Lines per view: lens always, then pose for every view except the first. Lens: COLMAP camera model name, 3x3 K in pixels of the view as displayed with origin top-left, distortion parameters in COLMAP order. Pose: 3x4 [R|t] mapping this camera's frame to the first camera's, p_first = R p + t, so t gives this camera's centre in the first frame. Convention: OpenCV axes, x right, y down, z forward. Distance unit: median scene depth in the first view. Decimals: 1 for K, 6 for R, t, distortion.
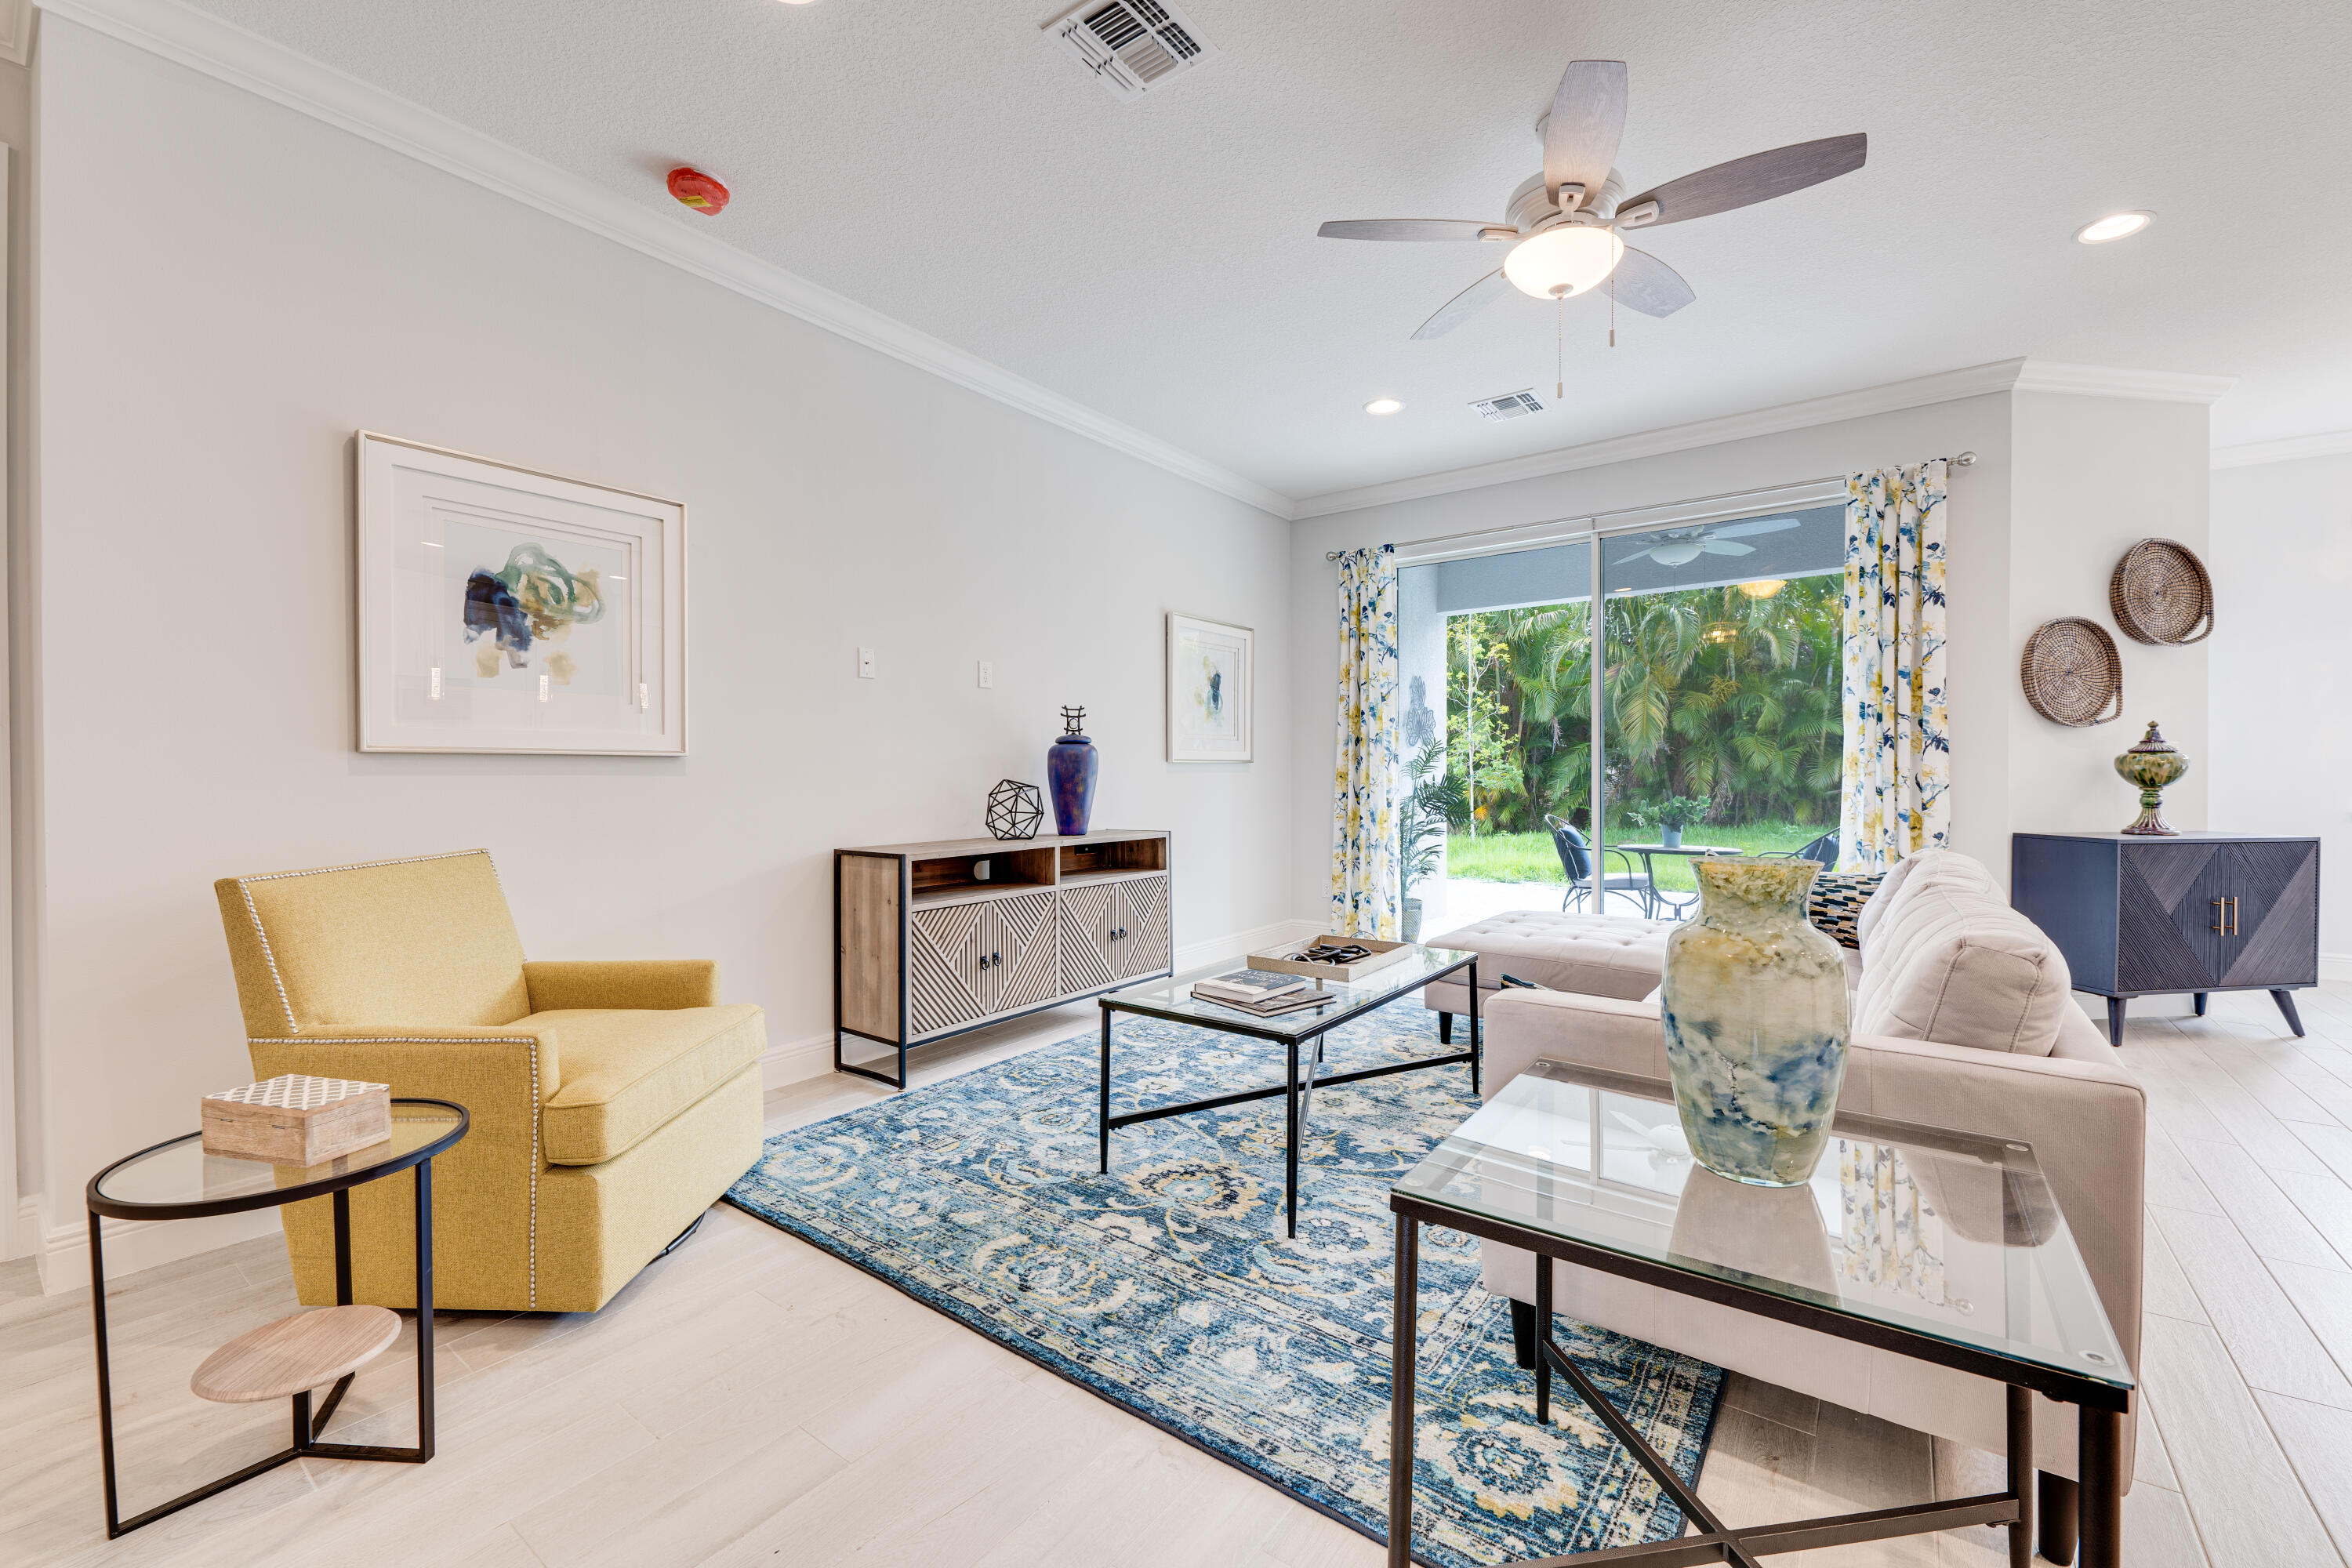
lens RADIAL K [[949.8, 0, 1183.0], [0, 949.8, 784.0], [0, 0, 1]] dist [0.013072, -0.008099]
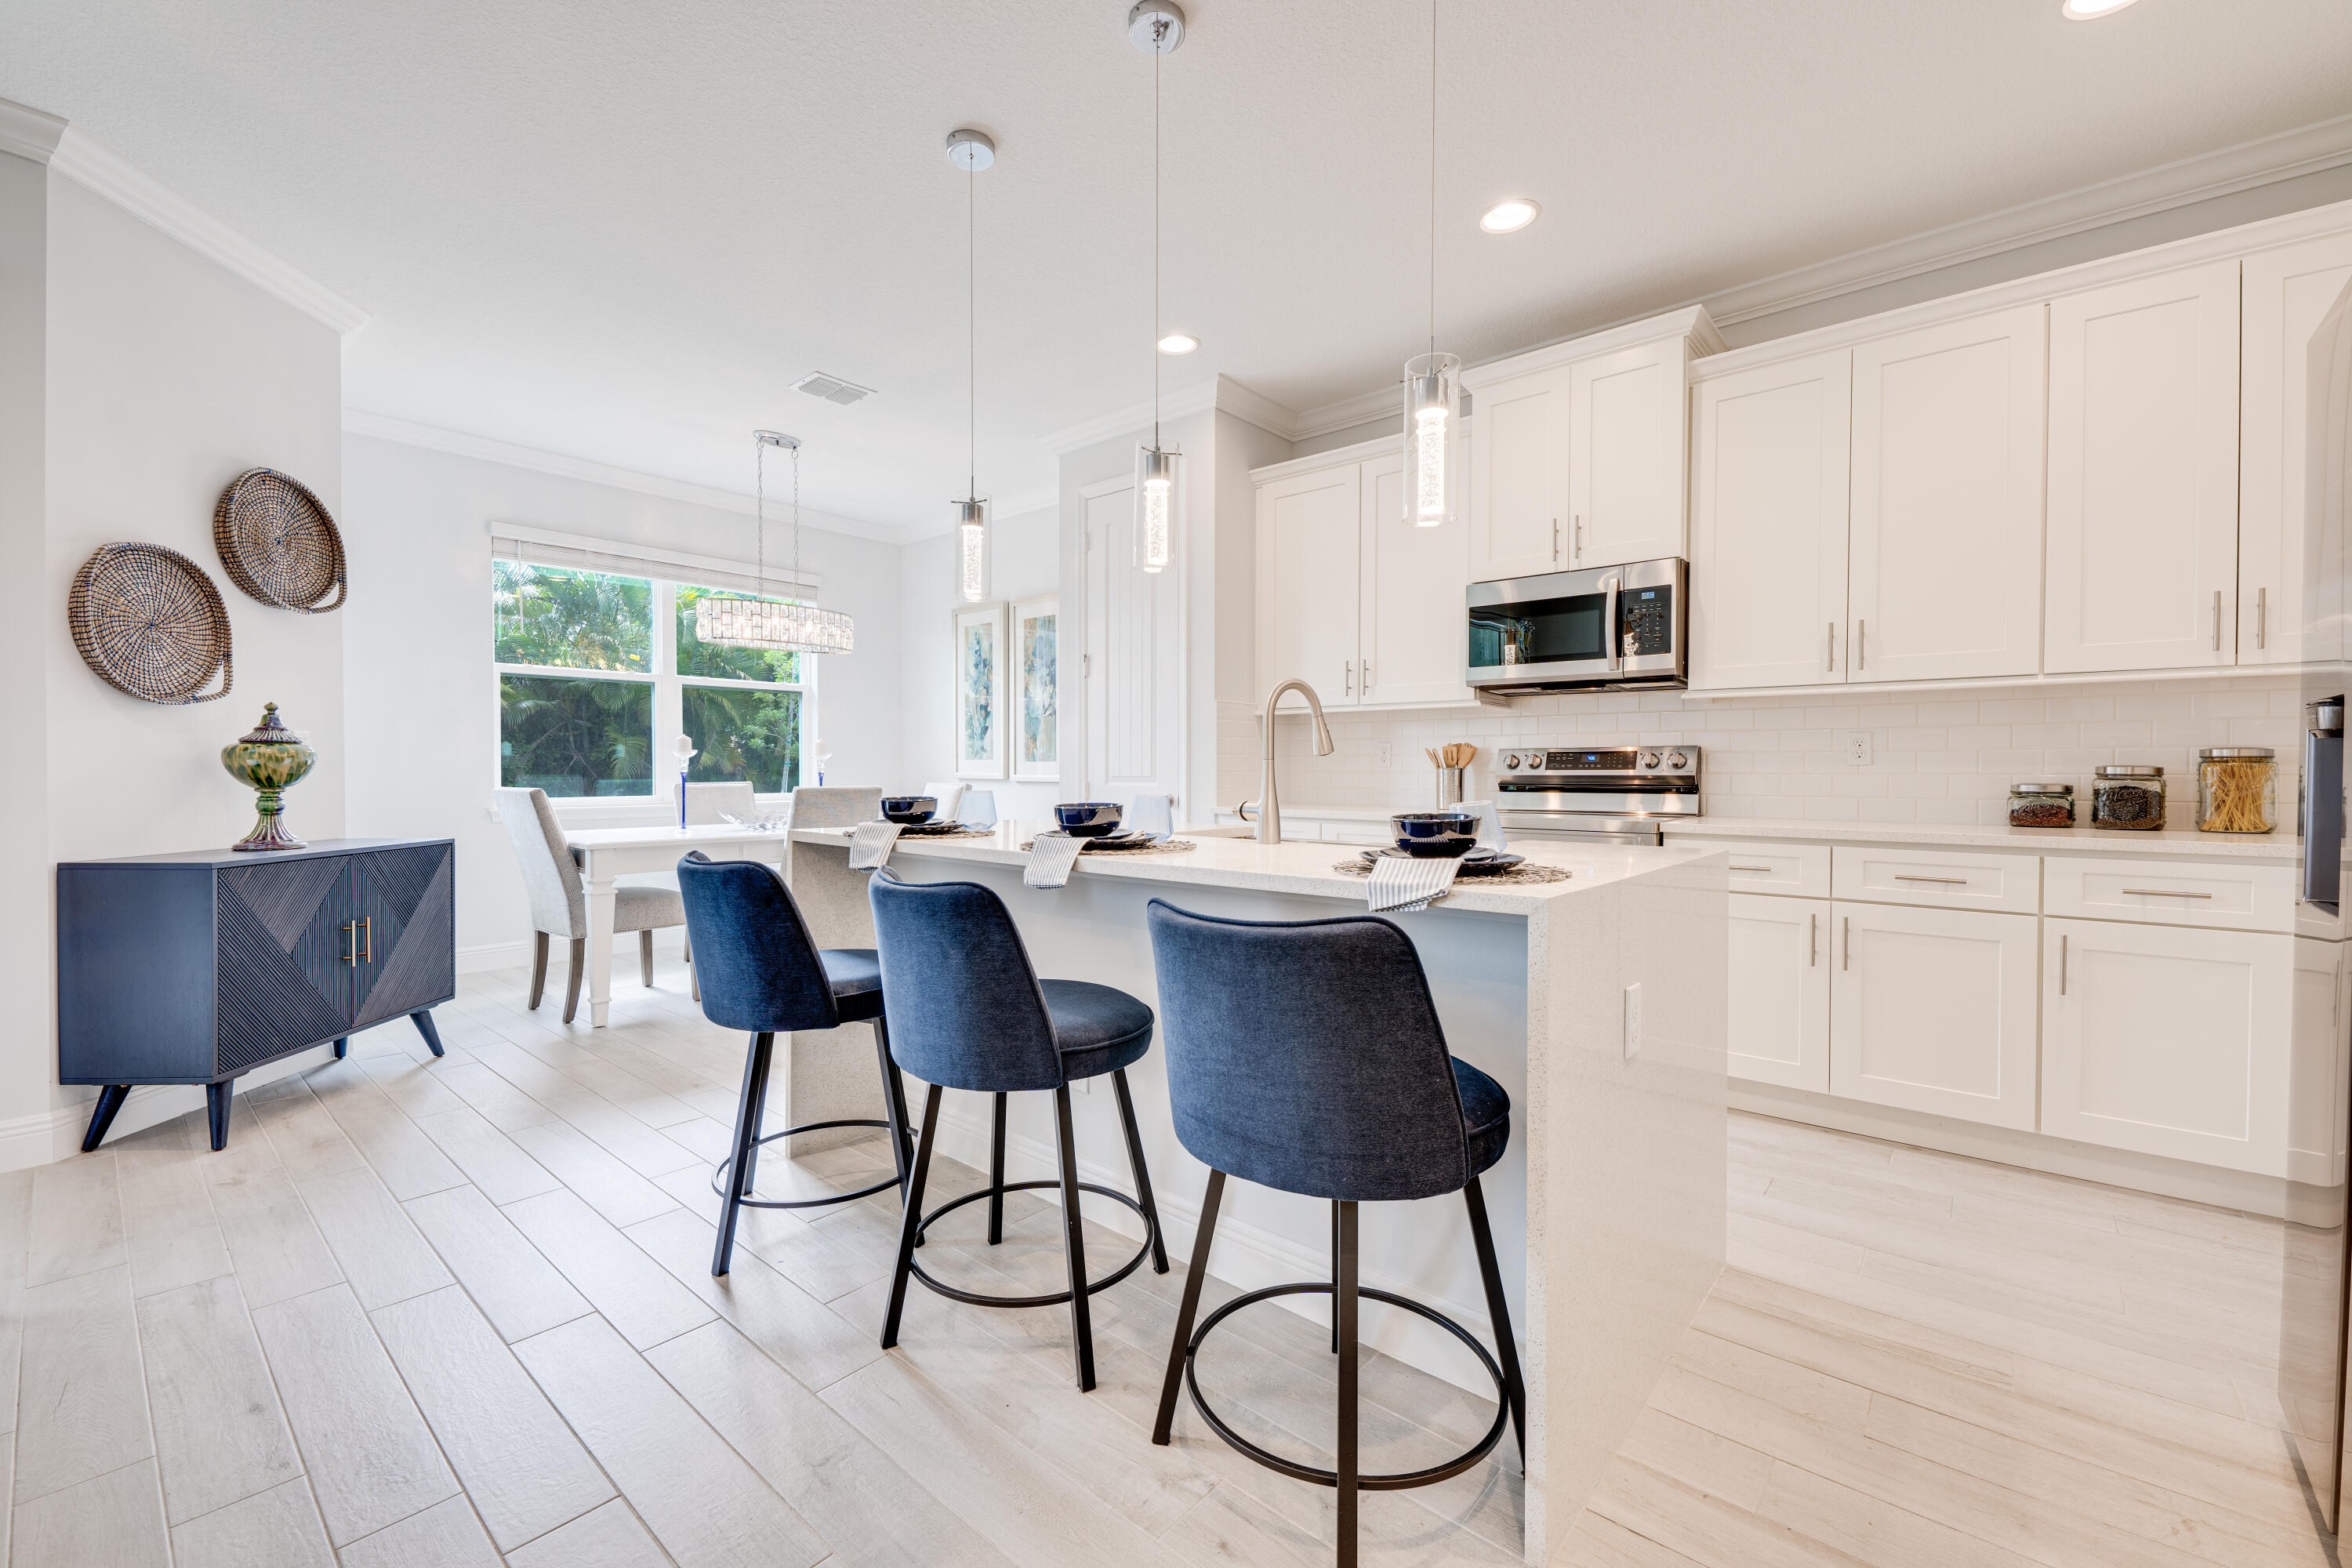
lens RADIAL K [[949.8, 0, 1179.4], [0, 949.8, 785.7], [0, 0, 1]] dist [0.013072, -0.008099]
pose [[0.069034, -0.014010, 0.997516, 0.297275], [0.008254, 0.999875, 0.013472, -0.003082], [-0.997580, 0.007304, 0.069141, 0.214727]]
